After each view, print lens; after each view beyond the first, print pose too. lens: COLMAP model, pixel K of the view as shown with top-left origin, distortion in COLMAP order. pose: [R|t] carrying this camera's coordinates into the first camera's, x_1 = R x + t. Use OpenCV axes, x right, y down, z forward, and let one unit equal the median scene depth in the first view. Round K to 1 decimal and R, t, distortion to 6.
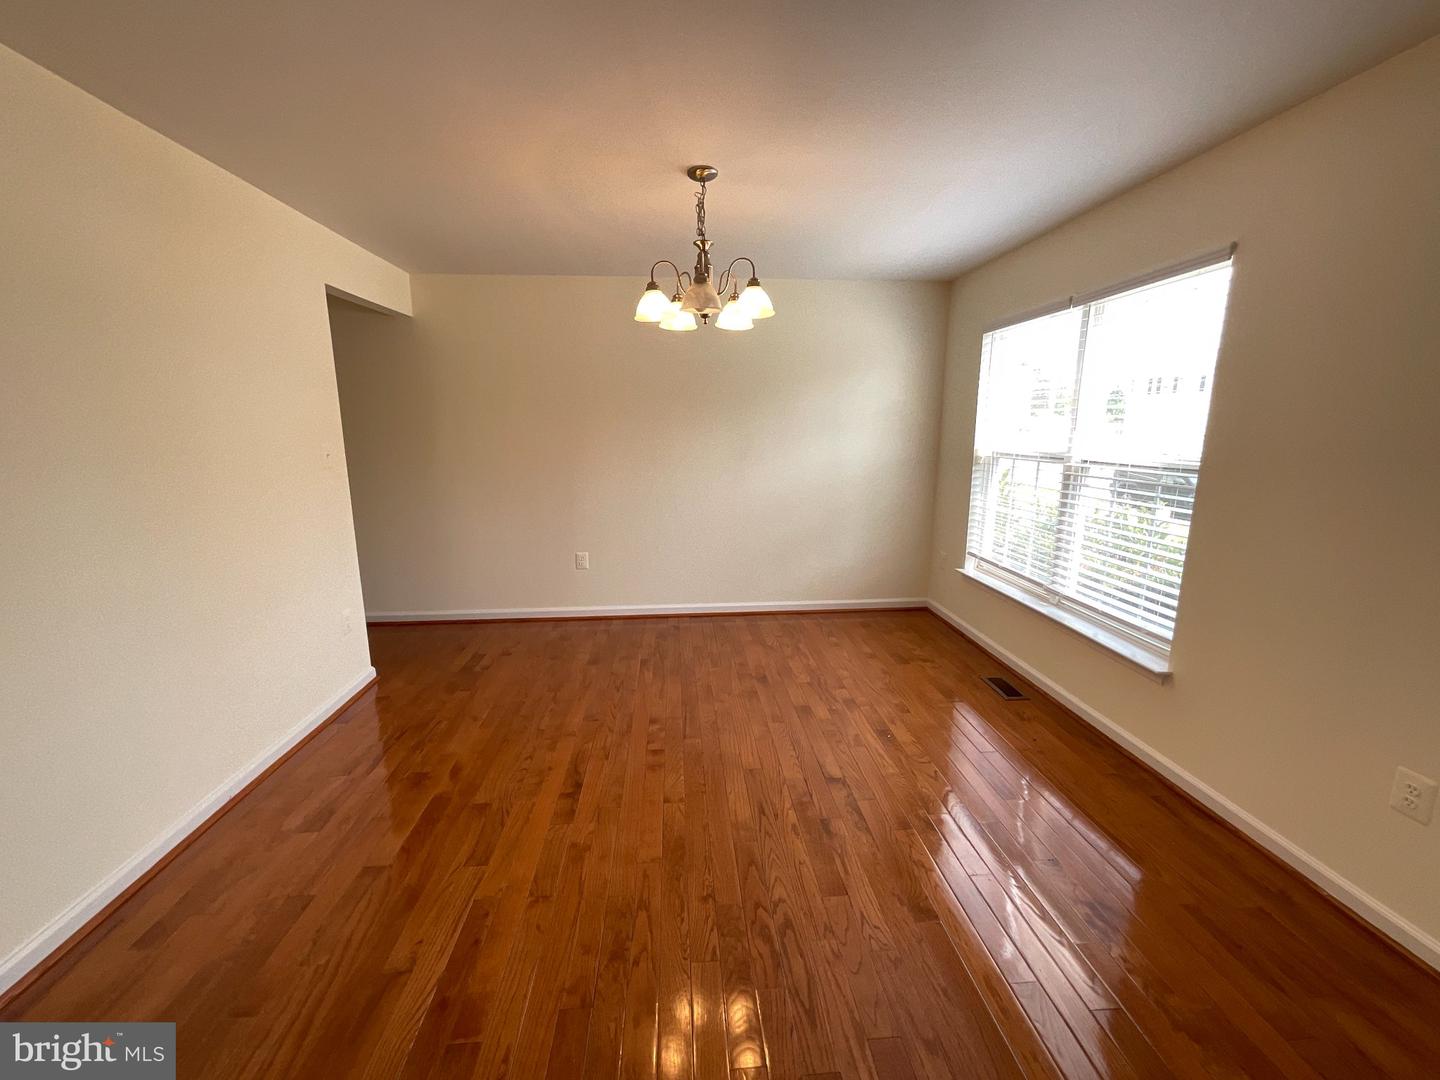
lens RADIAL K [[584.4, 0, 730.9], [0, 584.4, 537.1], [0, 0, 1]] dist [0.001756, -0.000156]
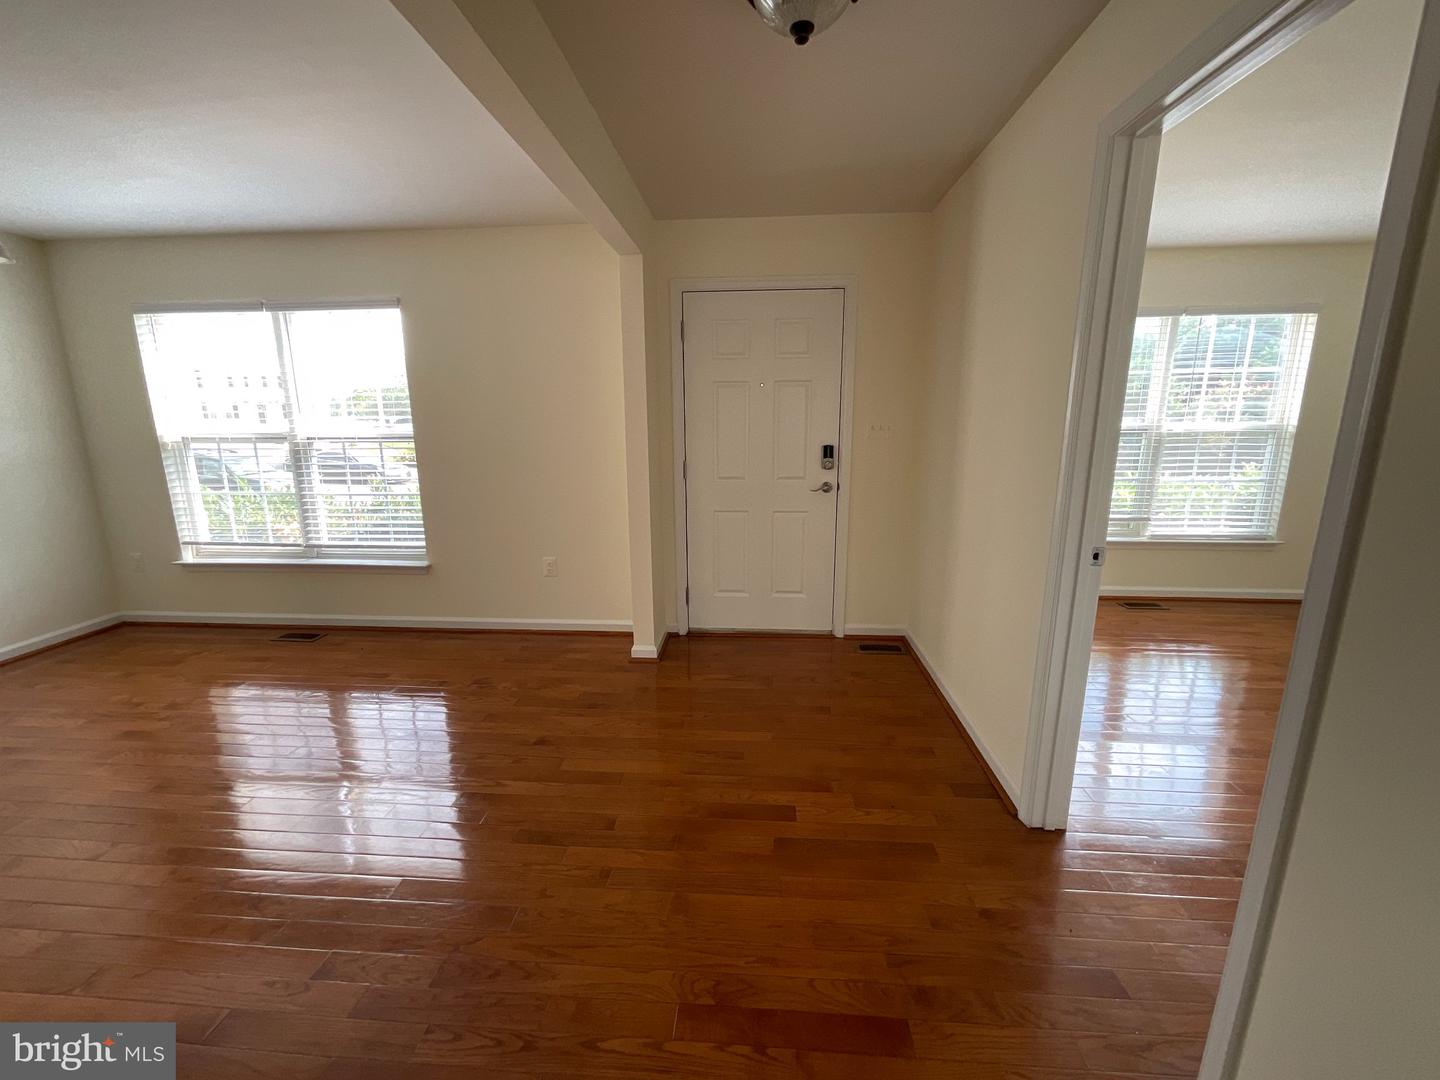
lens RADIAL K [[584.4, 0, 721.6], [0, 584.4, 540.3], [0, 0, 1]] dist [0.001756, -0.000156]
pose [[0.184036, -0.222359, 0.957438, -0.416568], [0.192161, 0.963419, 0.186812, 0.015760], [-0.963953, 0.149602, 0.220033, -0.088884]]
